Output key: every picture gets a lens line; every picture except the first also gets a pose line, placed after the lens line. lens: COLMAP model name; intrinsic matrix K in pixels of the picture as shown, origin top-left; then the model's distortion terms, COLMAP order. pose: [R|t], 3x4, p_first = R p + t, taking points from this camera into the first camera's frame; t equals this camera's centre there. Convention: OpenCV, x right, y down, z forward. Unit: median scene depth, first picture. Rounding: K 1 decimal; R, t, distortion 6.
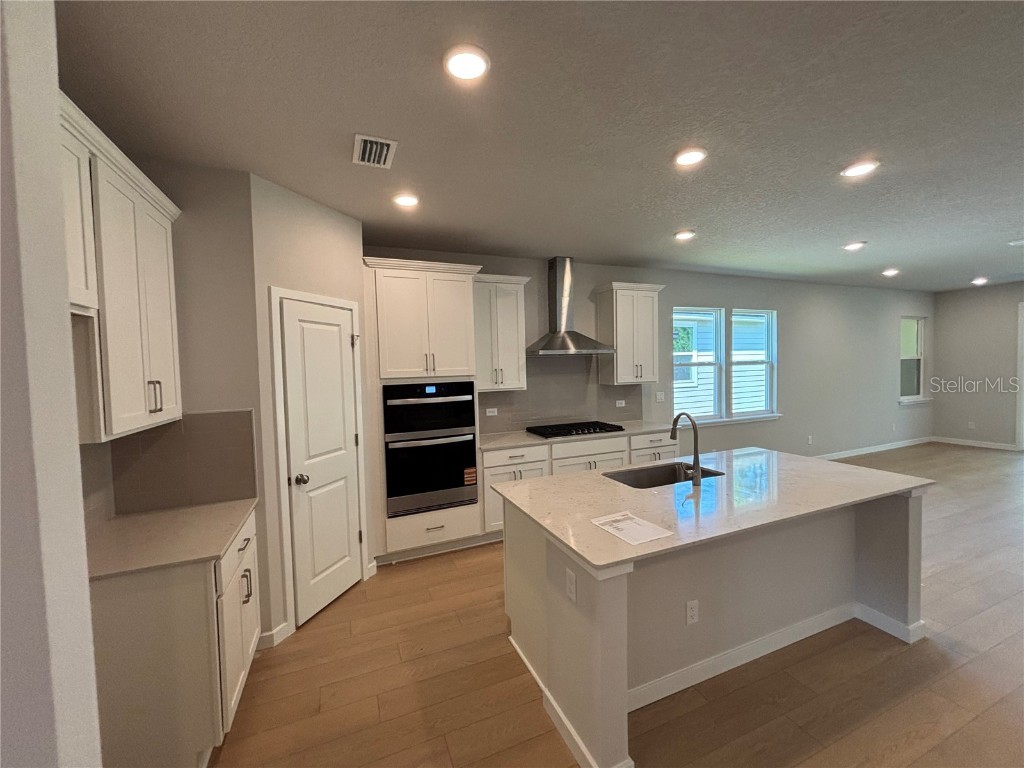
lens RADIAL K [[410.8, 0, 515.9], [0, 410.8, 382.2], [0, 0, 1]] dist [0.001239, 0.000211]
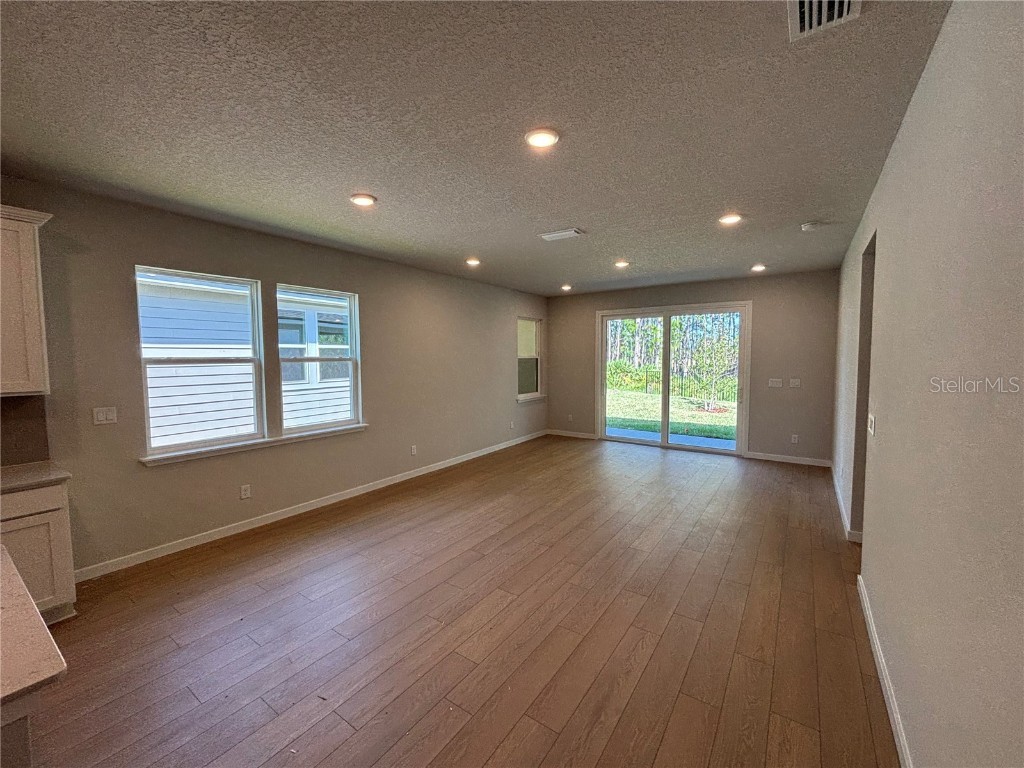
lens RADIAL K [[410.8, 0, 515.9], [0, 410.8, 382.2], [0, 0, 1]] dist [0.001239, 0.000211]
pose [[0.841621, -0.013808, 0.539892, 0.740976], [0.005076, 0.999831, 0.017658, -0.027905], [-0.540044, -0.012121, 0.841549, 0.271709]]
